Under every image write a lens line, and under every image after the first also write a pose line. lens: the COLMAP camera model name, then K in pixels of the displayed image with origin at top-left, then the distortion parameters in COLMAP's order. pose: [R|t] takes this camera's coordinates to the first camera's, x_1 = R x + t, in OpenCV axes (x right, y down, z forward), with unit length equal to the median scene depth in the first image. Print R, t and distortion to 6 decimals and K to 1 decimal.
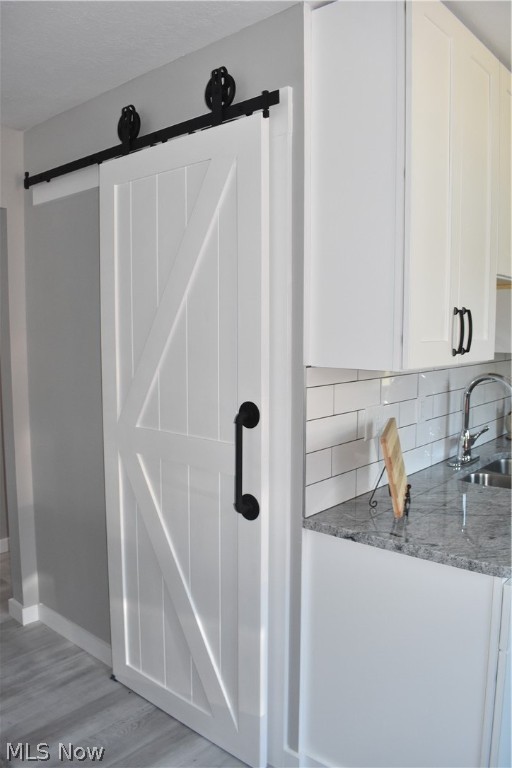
lens RADIAL K [[596.7, 0, 259.5], [0, 596.7, 380.1], [0, 0, 1]] dist [-0.094554, 0.014087]
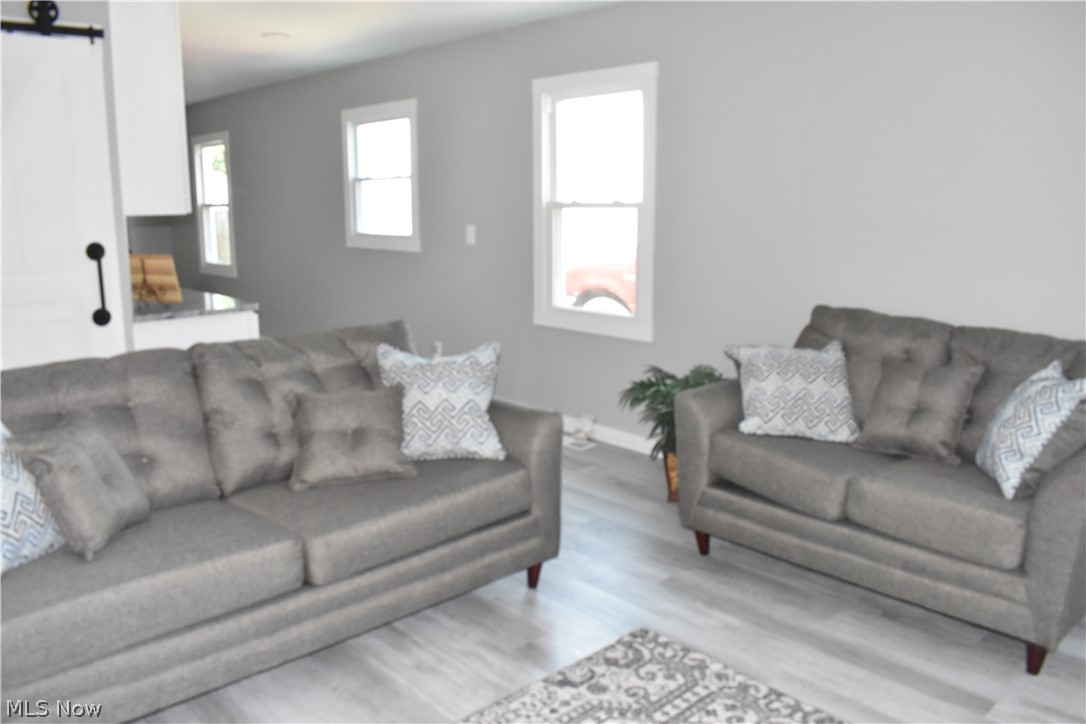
lens RADIAL K [[843.8, 0, 548.8], [0, 843.8, 364.6], [0, 0, 1]] dist [-0.094554, 0.014087]
pose [[0.123436, -0.198489, 0.972299, -1.658753], [0.091223, 0.977913, 0.188054, 0.047817], [-0.988151, 0.065483, 0.138816, -0.298066]]
